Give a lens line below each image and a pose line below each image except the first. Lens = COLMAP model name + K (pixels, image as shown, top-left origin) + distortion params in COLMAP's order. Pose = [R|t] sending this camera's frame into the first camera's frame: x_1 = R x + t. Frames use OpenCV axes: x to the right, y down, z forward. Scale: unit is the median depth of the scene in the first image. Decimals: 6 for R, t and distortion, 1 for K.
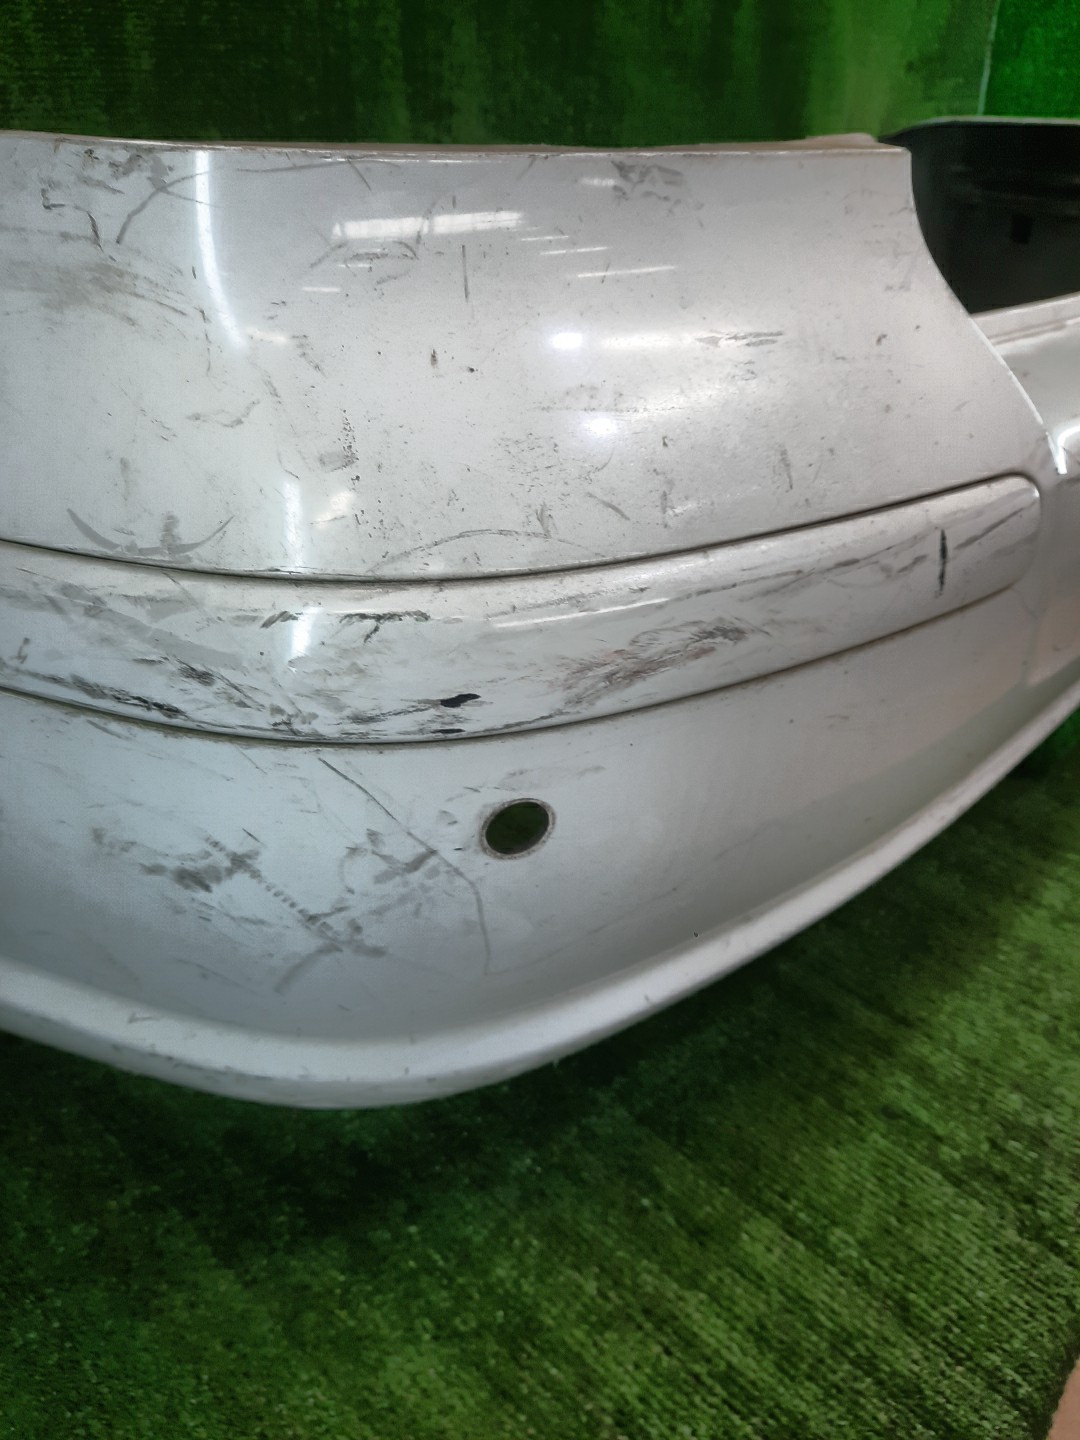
lens RADIAL K [[1063.9, 0, 541.7], [0, 1063.9, 719.1], [0, 0, 1]] dist [0.023687, -0.003662]
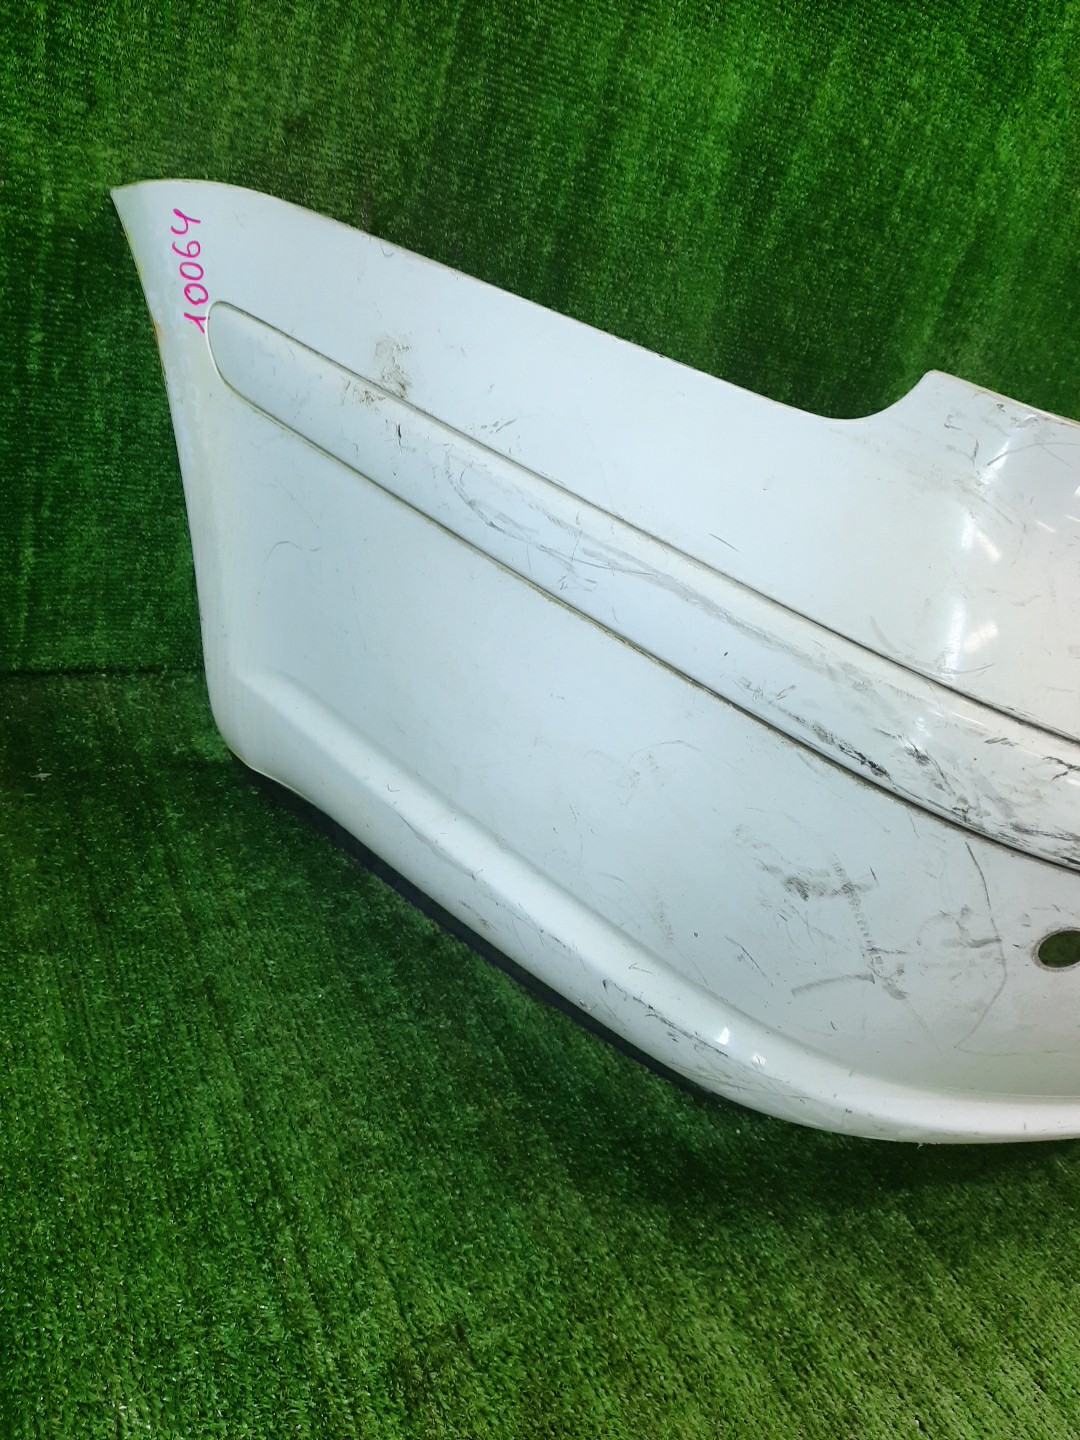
lens RADIAL K [[1063.9, 0, 539.1], [0, 1063.9, 720.5], [0, 0, 1]] dist [0.023687, -0.003662]
pose [[0.919269, 0.363196, -0.151767, -0.513237], [-0.376260, 0.924035, -0.067728, 0.174493], [0.115640, 0.119364, 0.986093, -0.394827]]
